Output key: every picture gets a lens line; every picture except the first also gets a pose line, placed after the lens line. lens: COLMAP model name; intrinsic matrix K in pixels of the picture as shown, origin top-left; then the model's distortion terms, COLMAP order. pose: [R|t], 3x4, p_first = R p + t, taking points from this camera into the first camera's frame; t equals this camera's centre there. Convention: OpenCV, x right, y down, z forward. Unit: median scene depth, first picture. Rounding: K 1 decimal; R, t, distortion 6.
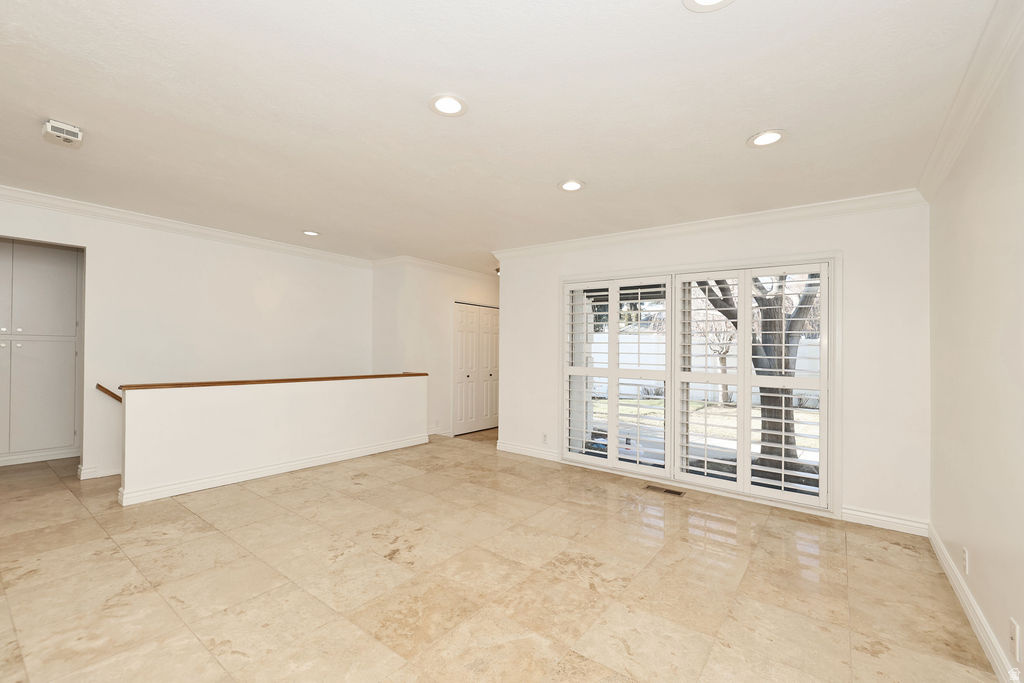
lens RADIAL K [[434.7, 0, 504.3], [0, 434.7, 342.2], [0, 0, 1]] dist [-0.002284, -0.000472]
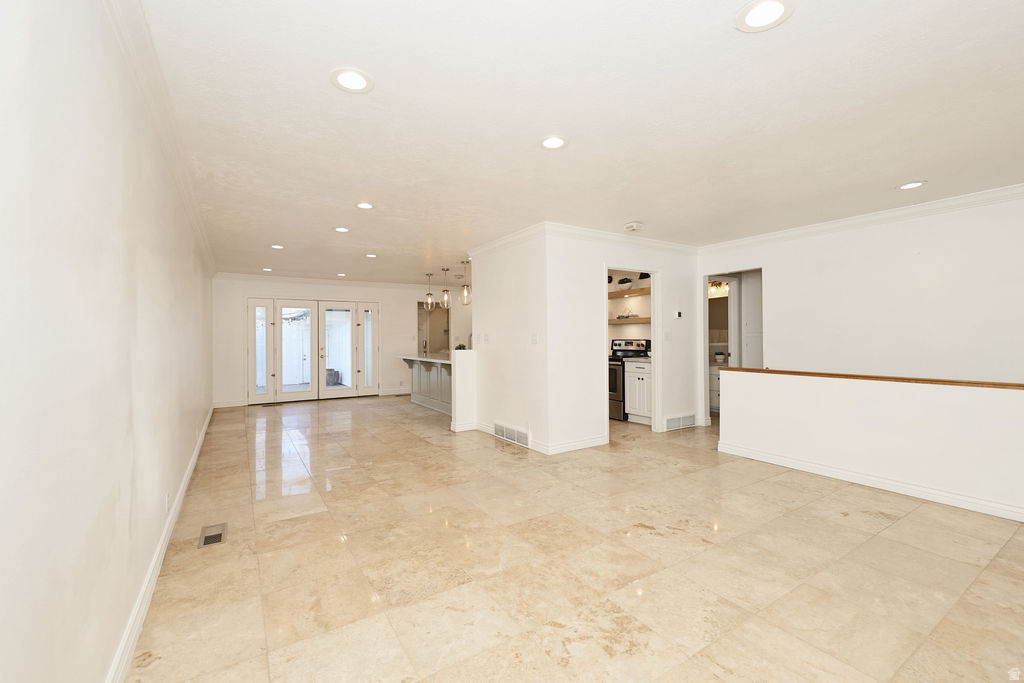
lens RADIAL K [[434.7, 0, 505.7], [0, 434.7, 343.5], [0, 0, 1]] dist [-0.002284, -0.000472]
pose [[-0.356406, -0.005047, -0.934318, 0.855717], [0.013423, 0.999855, -0.010522, 0.034619], [0.934235, -0.016291, -0.356286, 1.032367]]
